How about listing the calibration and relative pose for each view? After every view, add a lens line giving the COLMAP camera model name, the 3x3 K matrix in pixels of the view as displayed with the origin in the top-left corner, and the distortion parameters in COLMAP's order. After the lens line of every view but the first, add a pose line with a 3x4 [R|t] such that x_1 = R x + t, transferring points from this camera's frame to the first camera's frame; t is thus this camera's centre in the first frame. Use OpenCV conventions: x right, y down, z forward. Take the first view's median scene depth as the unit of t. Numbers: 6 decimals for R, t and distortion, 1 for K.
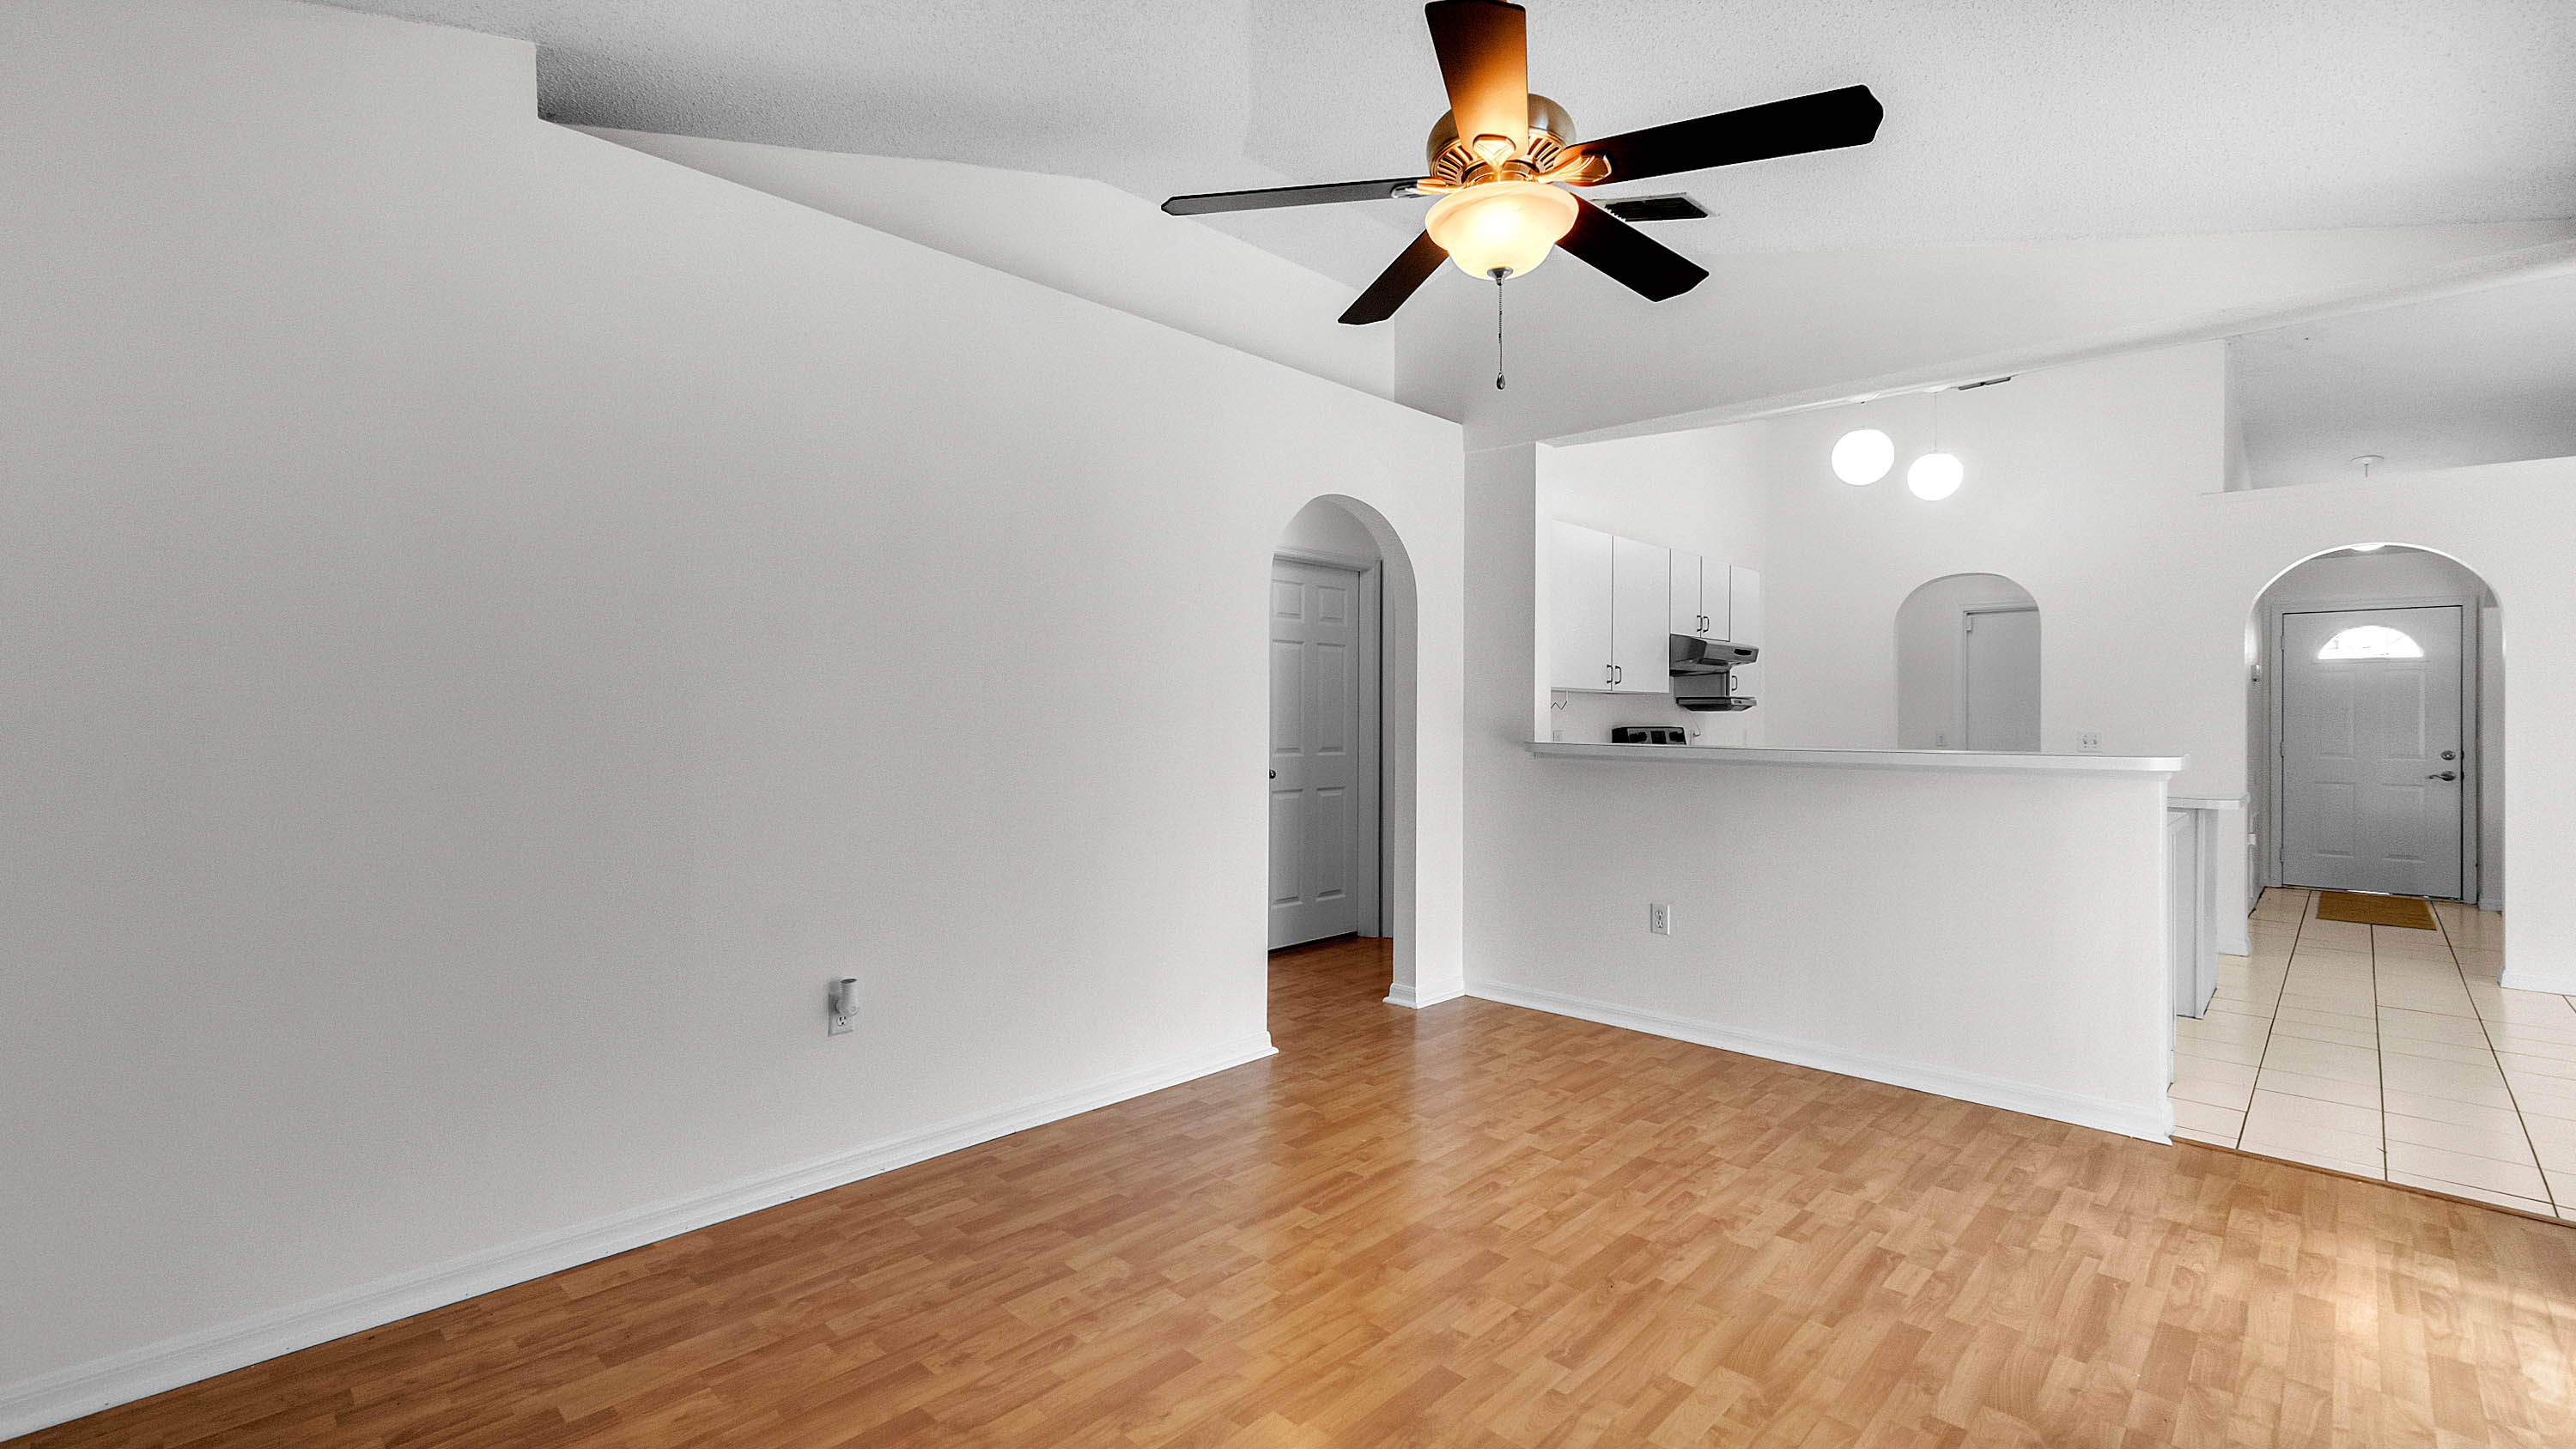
lens RADIAL K [[1114.8, 0, 1272.1], [0, 1114.8, 720.9], [0, 0, 1]] dist [-0.003294, -0.000158]
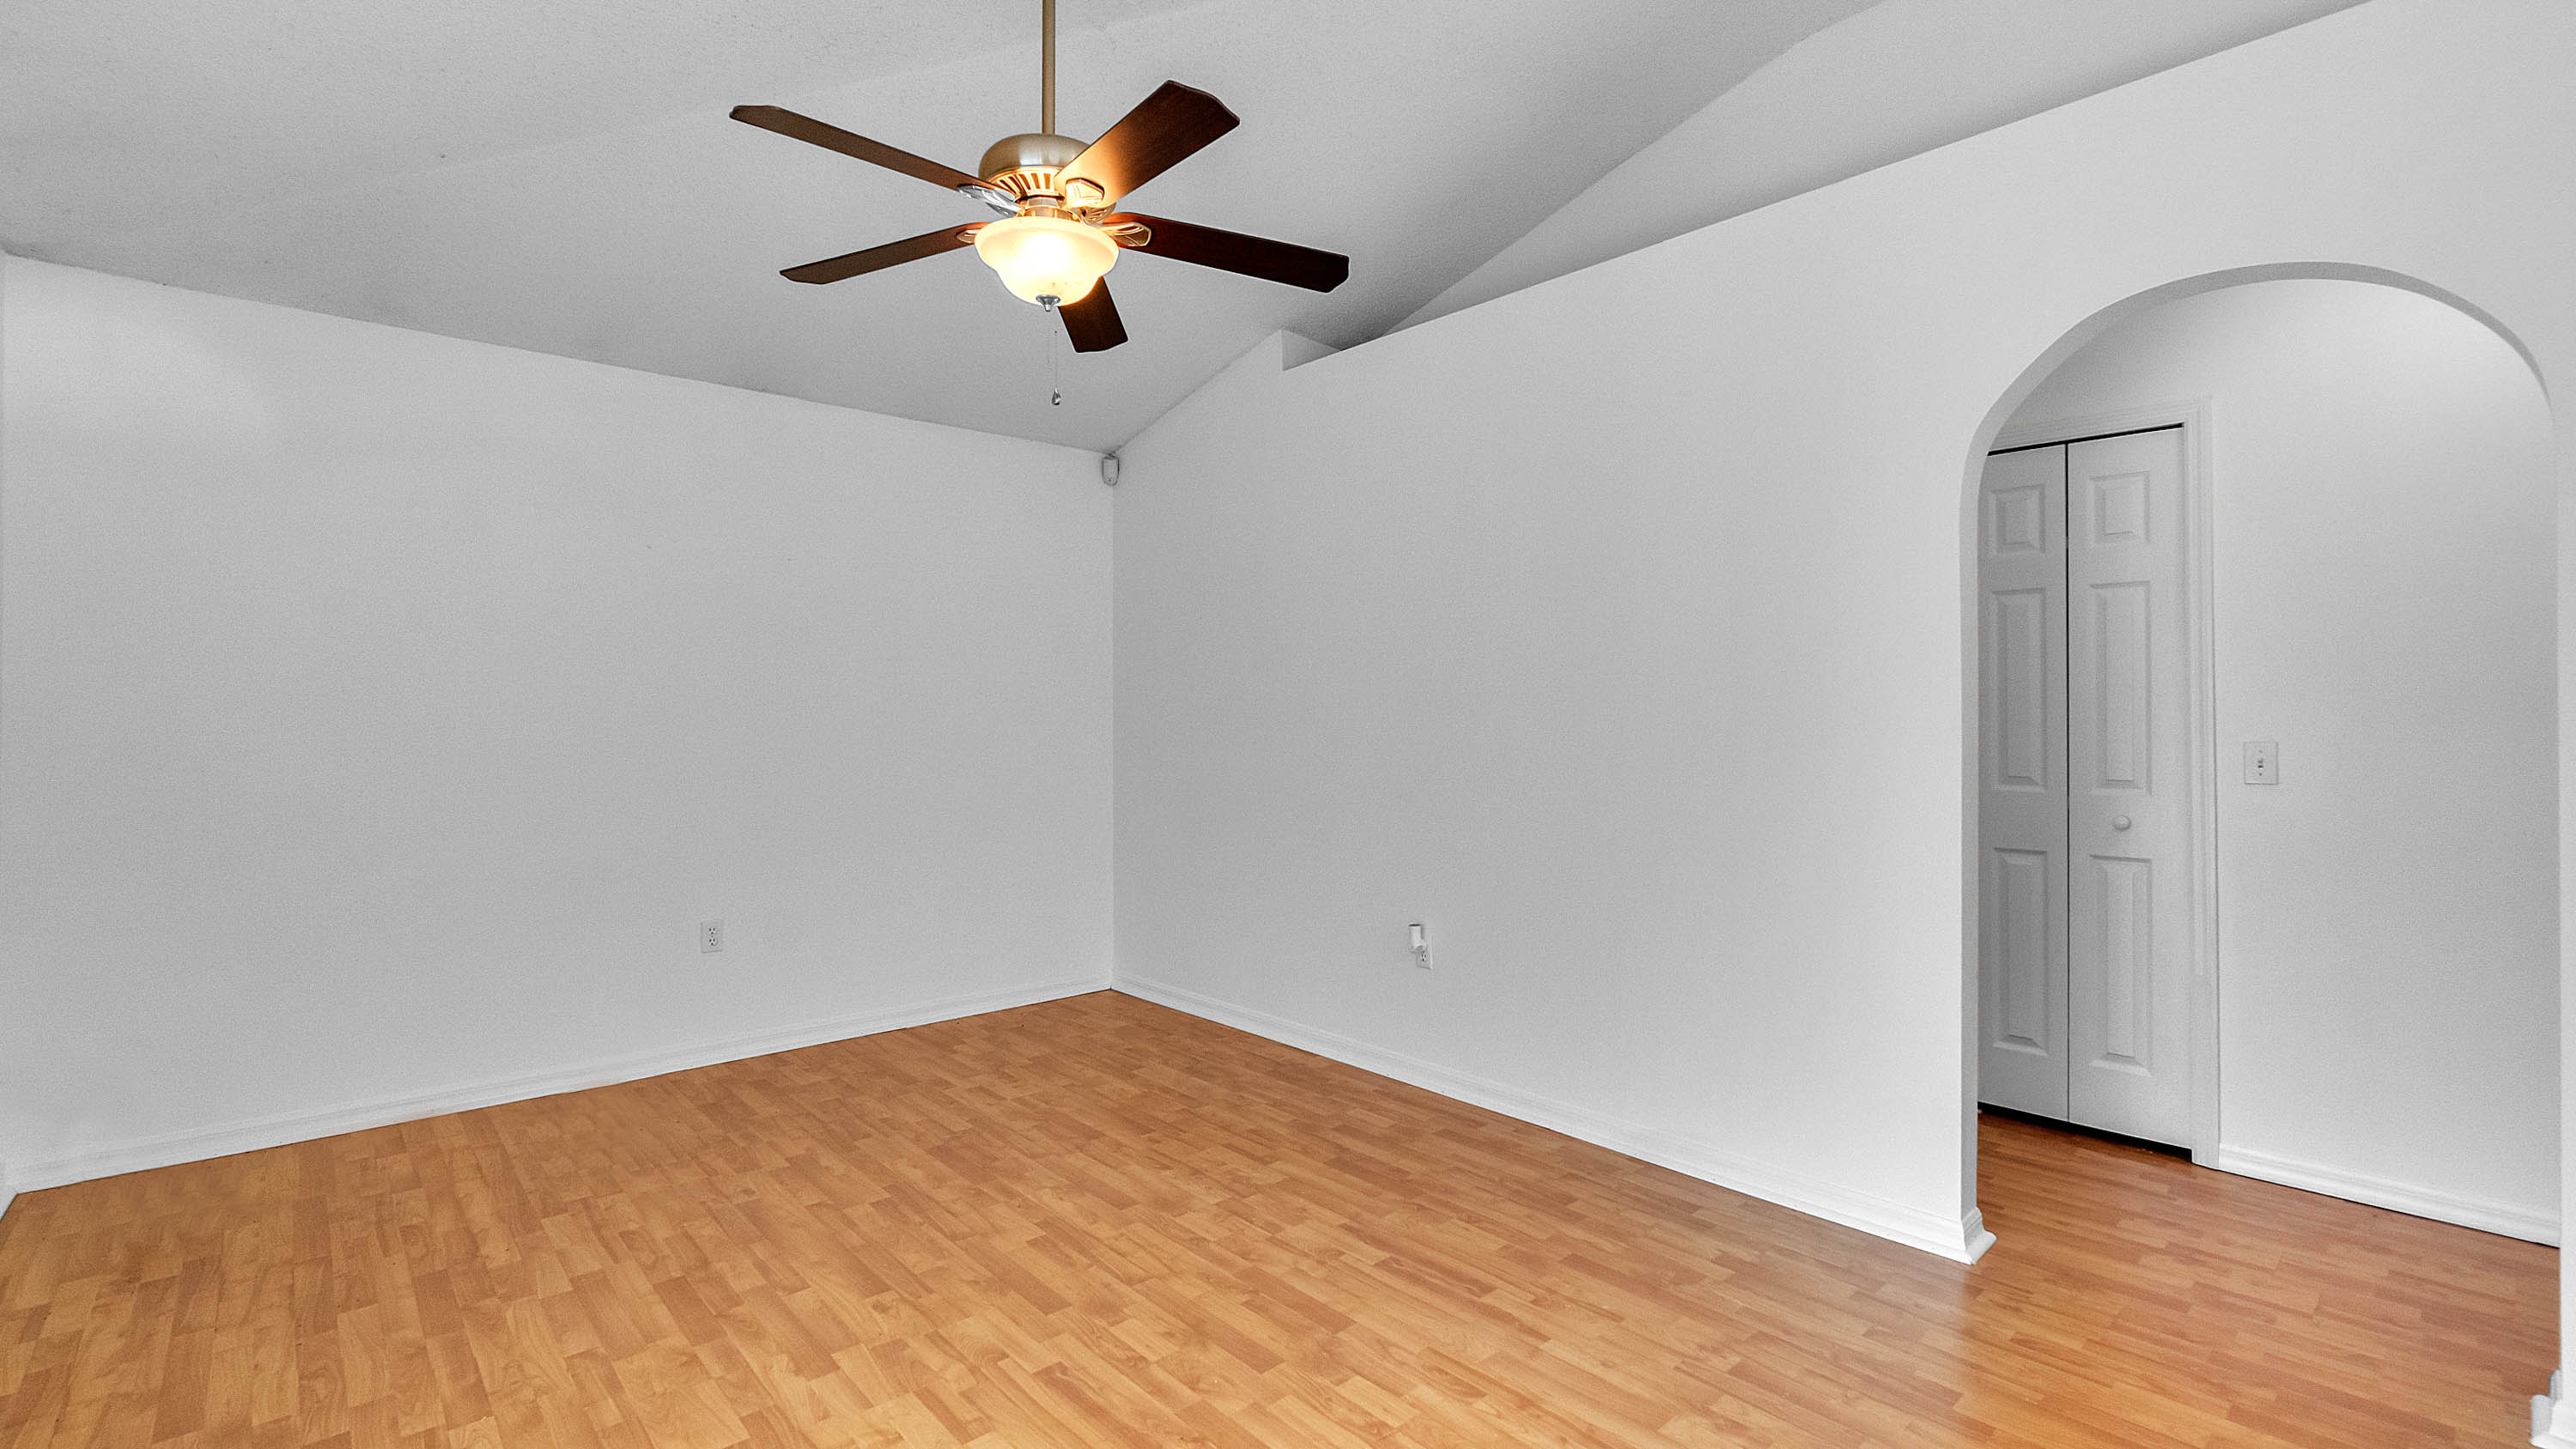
lens RADIAL K [[1133.4, 0, 1288.0], [0, 1133.4, 724.5], [0, 0, 1]] dist [-0.001681, 0.000665]
pose [[-0.064748, 0.002164, -0.997899, 0.899549], [-0.003996, 0.999989, 0.002427, 0.001143], [0.997894, 0.004145, -0.064739, 0.921319]]
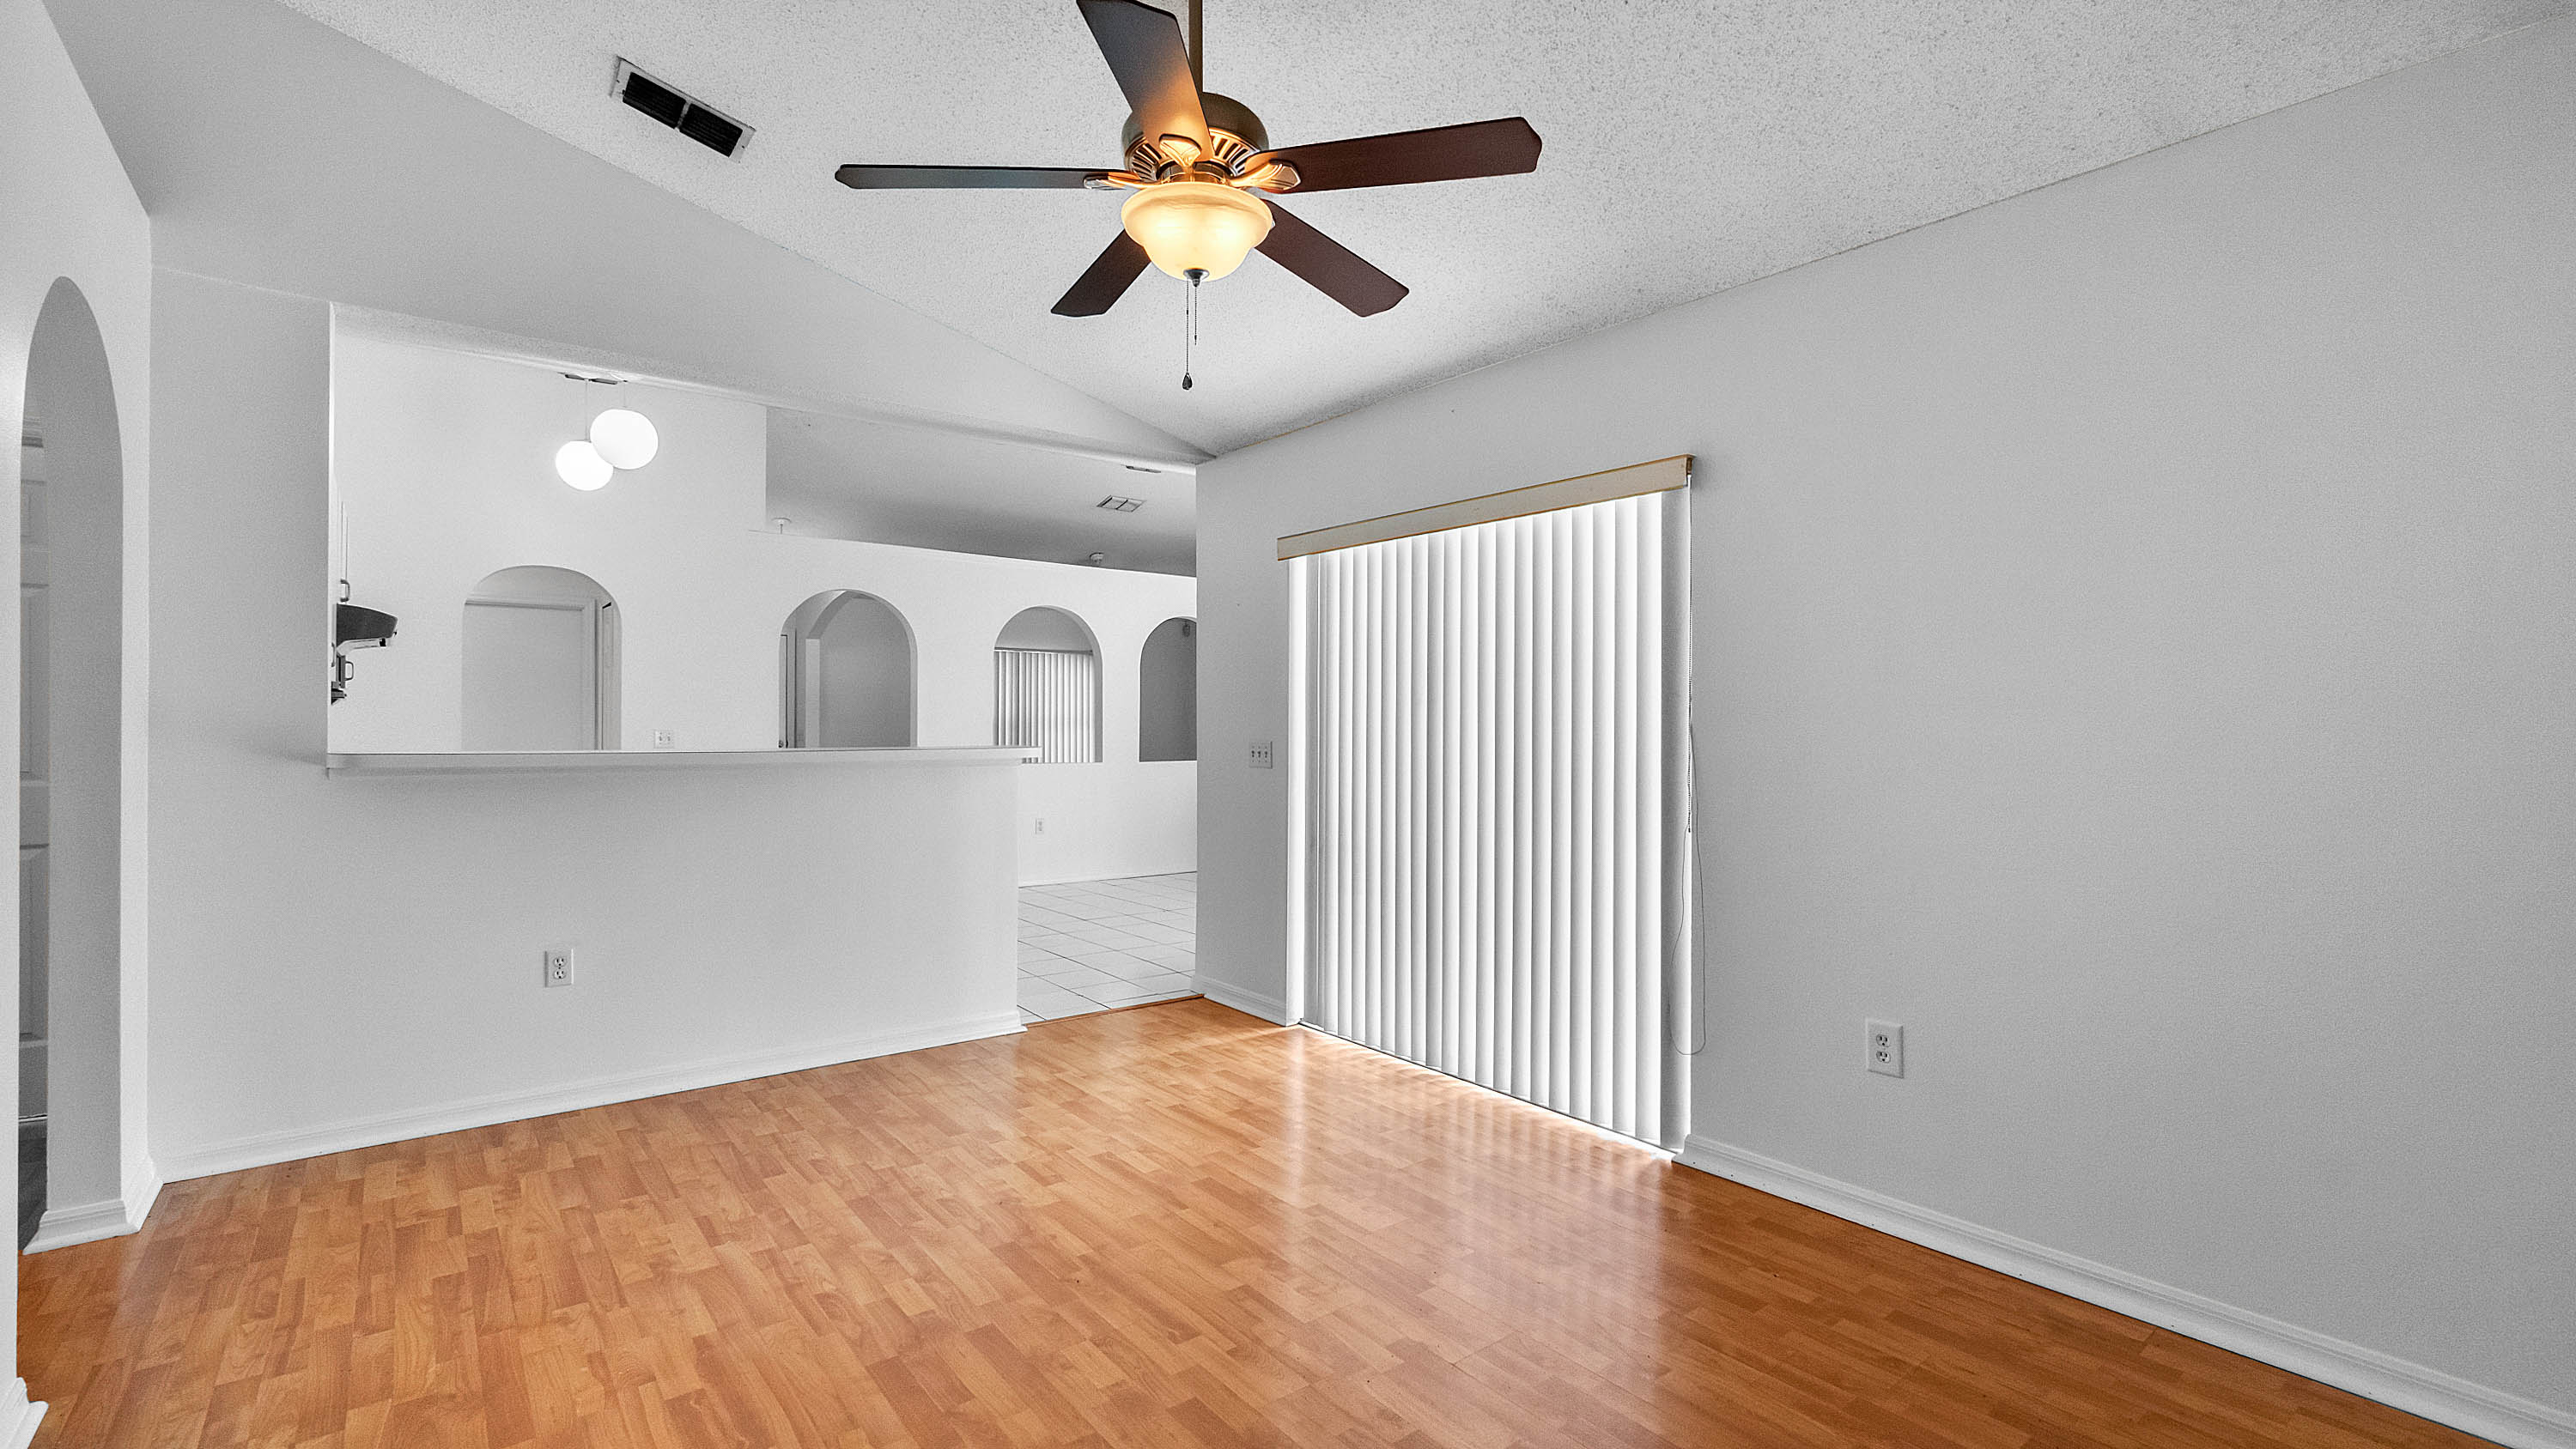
lens RADIAL K [[1114.8, 0, 1272.1], [0, 1114.8, 720.9], [0, 0, 1]] dist [-0.003294, -0.000158]
pose [[0.137169, -0.004372, 0.990538, -0.549875], [-0.000198, 0.999990, 0.004441, -0.004631], [-0.990548, -0.000805, 0.137166, 0.562829]]
